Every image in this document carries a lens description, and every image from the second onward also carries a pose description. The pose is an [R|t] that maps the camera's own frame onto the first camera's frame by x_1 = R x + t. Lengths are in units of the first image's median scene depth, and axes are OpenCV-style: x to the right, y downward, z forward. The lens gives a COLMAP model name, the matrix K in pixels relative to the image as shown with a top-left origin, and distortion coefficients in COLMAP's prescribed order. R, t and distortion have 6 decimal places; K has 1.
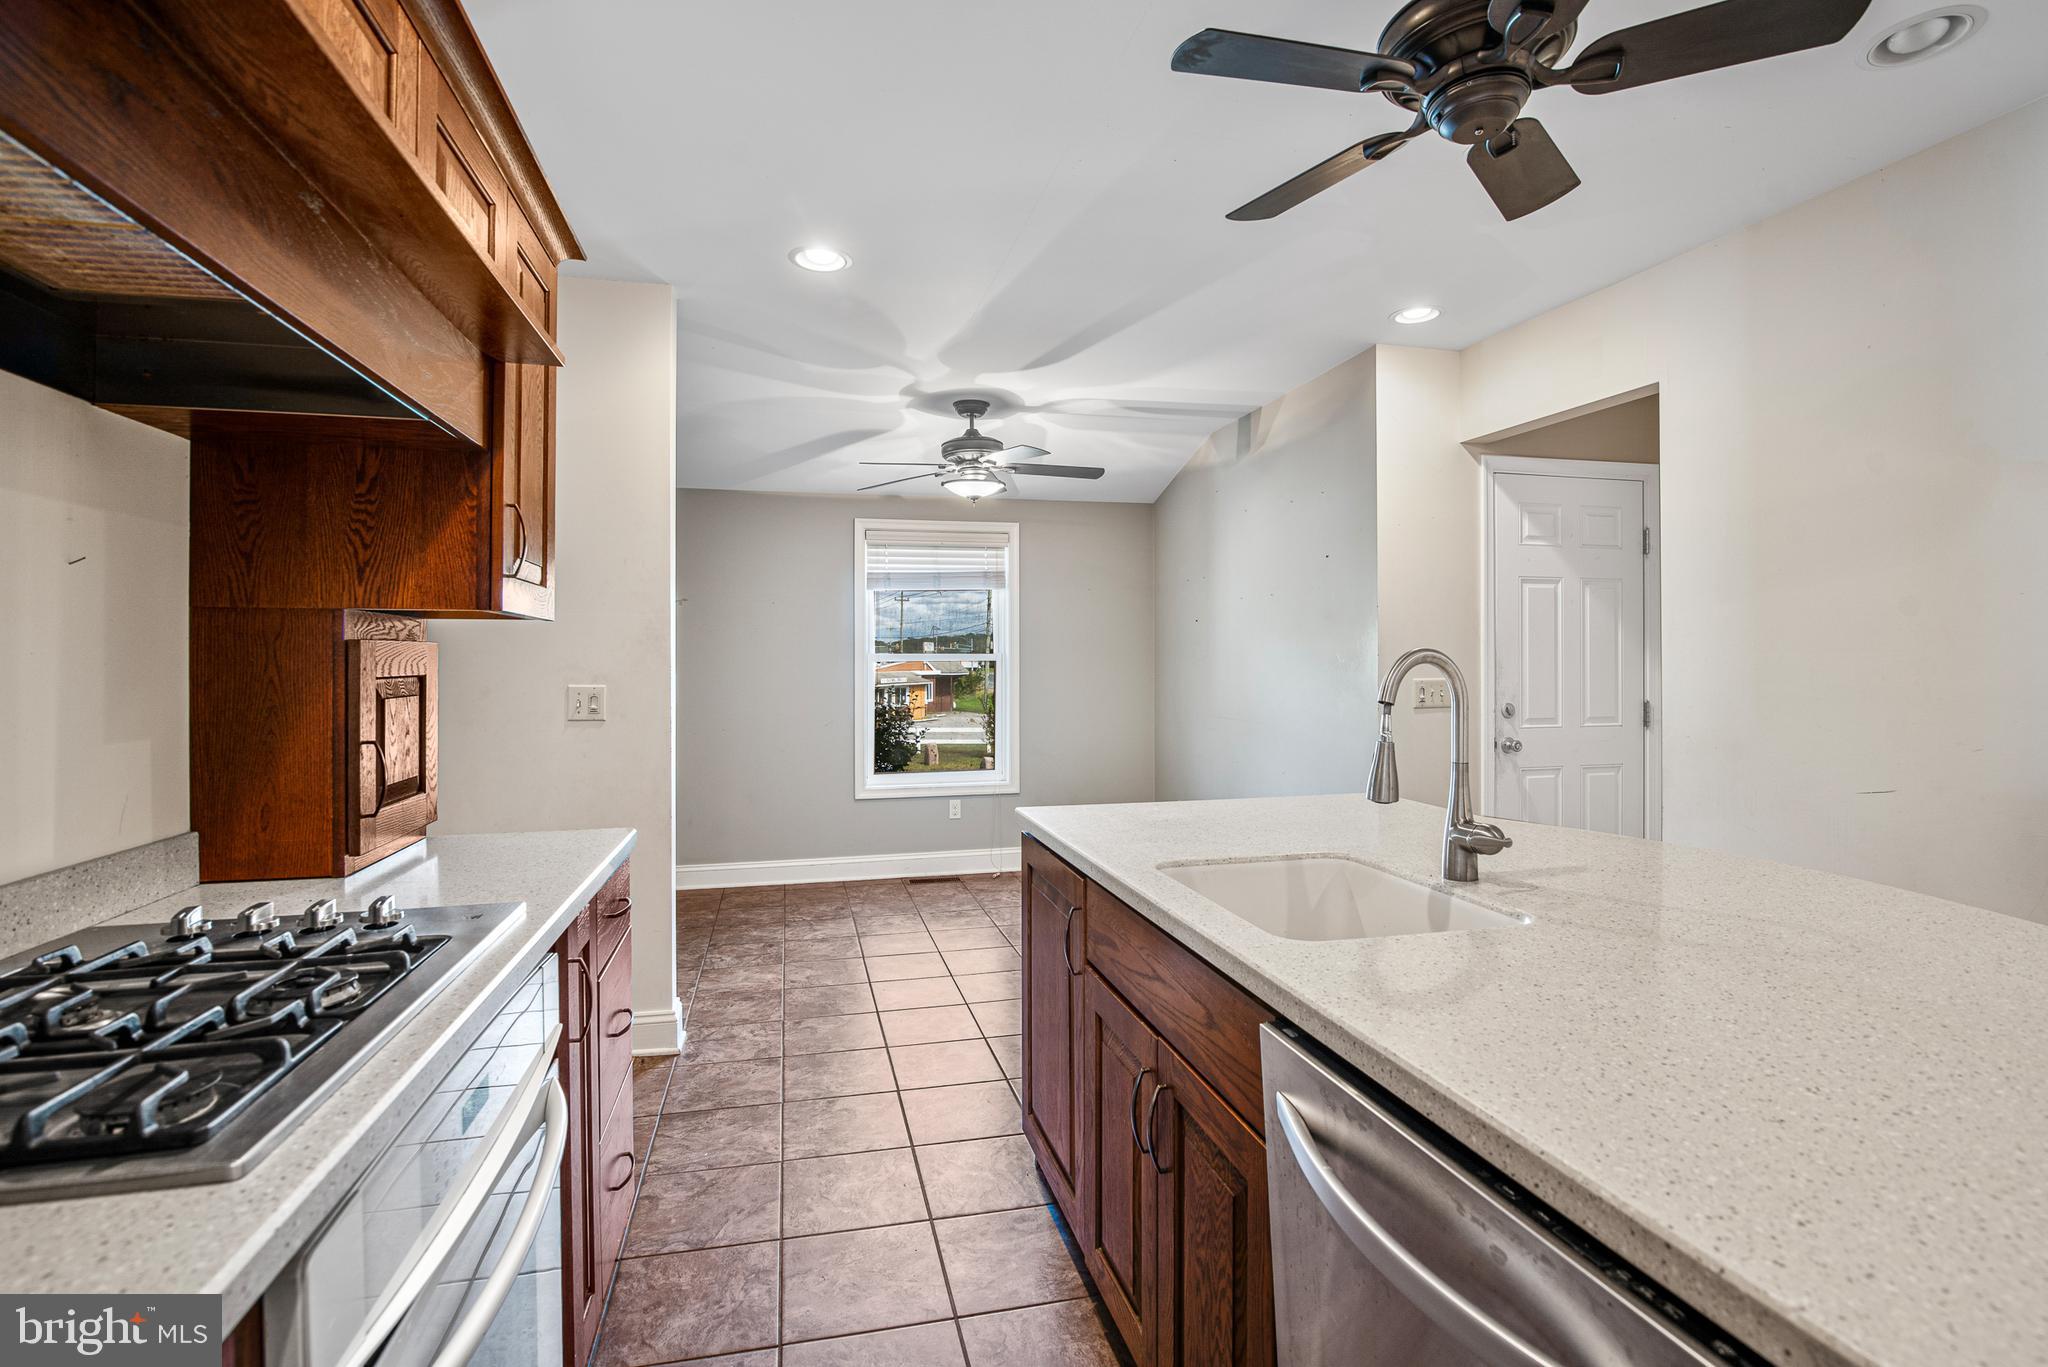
lens RADIAL K [[940.5, 0, 1004.4], [0, 940.5, 653.9], [0, 0, 1]] dist [0.000209, 0.000043]
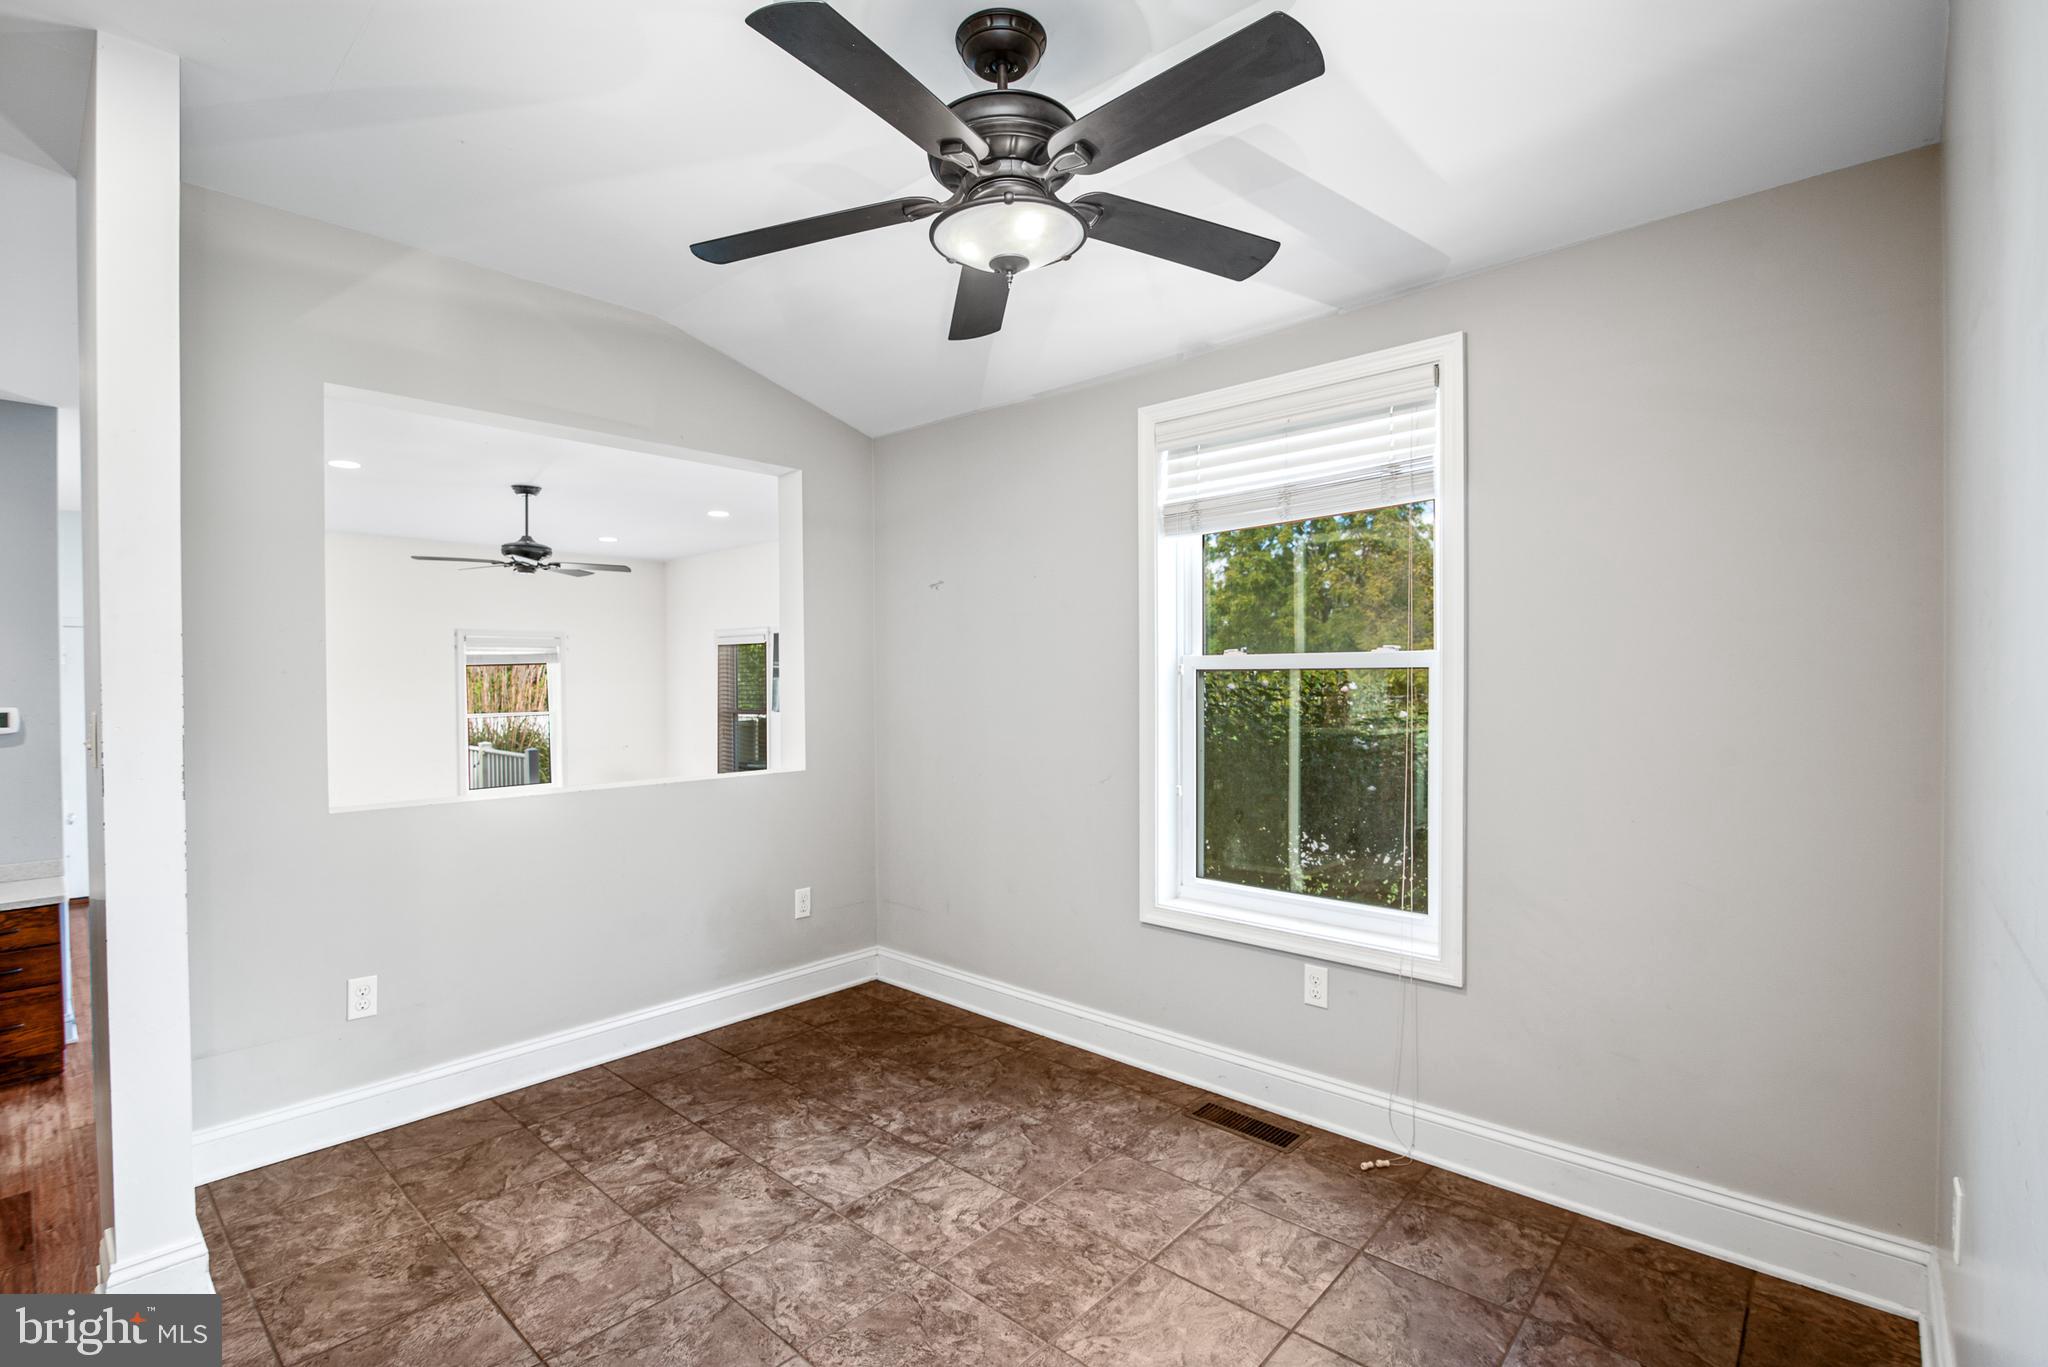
lens RADIAL K [[903.1, 0, 1024.0], [0, 903.1, 683.5], [0, 0, 1]] dist [-0.032516, -0.000083]
pose [[0.576532, 0.009922, -0.817015, 0.230327], [0.011864, 0.999719, 0.020512, 0.003976], [0.816989, -0.021519, 0.576252, 0.637477]]
